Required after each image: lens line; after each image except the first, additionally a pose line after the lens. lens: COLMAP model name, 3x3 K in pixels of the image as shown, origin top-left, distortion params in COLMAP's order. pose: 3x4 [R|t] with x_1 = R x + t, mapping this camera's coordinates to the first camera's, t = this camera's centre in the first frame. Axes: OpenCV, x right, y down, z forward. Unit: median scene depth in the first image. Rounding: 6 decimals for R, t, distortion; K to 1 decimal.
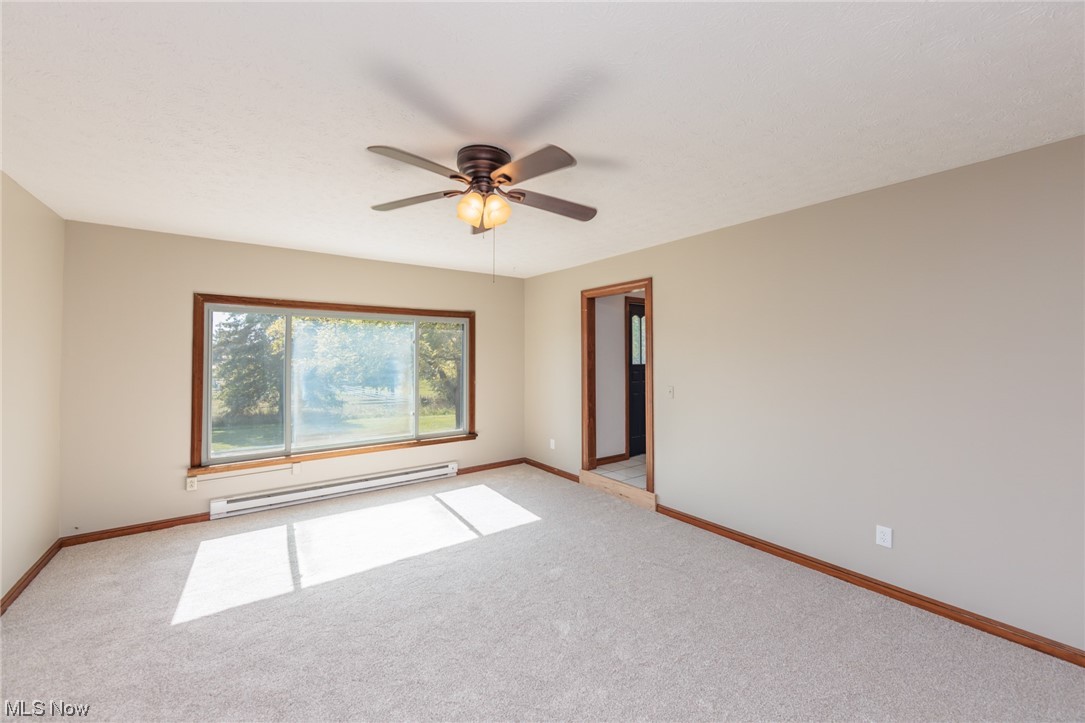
lens RADIAL K [[427.8, 0, 542.5], [0, 427.8, 361.5], [0, 0, 1]] dist [0.000861, 0.000034]
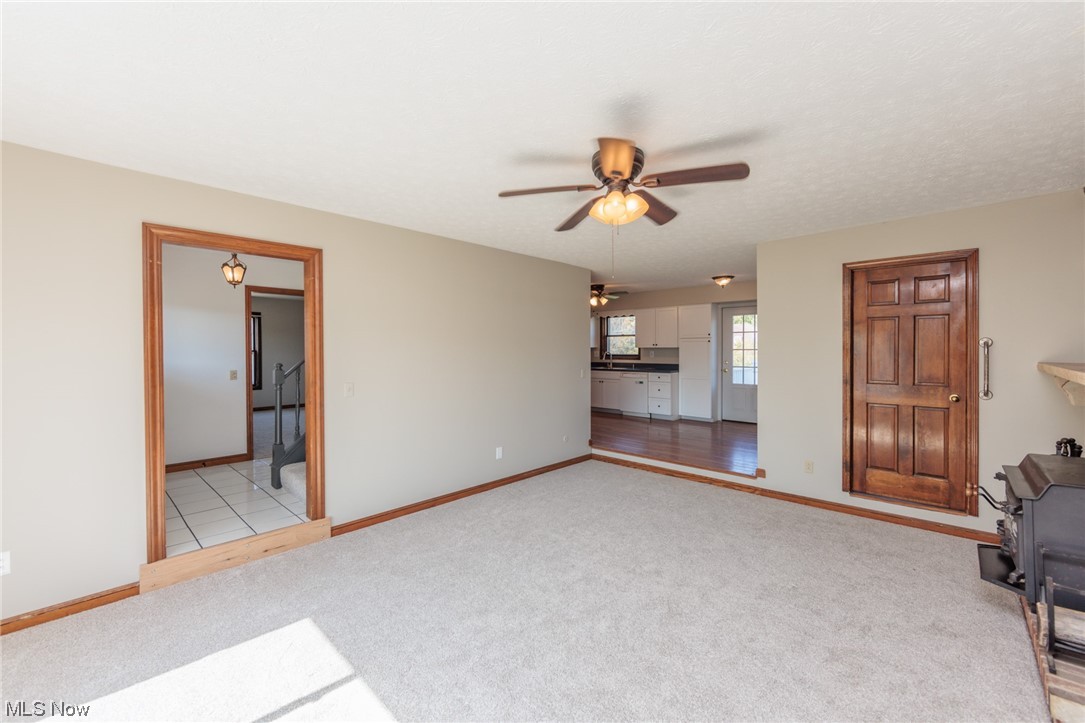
lens RADIAL K [[427.8, 0, 542.5], [0, 427.8, 361.5], [0, 0, 1]] dist [0.000861, 0.000034]
pose [[-0.189588, -0.013123, 0.981776, -0.627348], [0.016444, 0.999728, 0.016539, 0.005358], [-0.981726, 0.019279, -0.189321, 0.759611]]
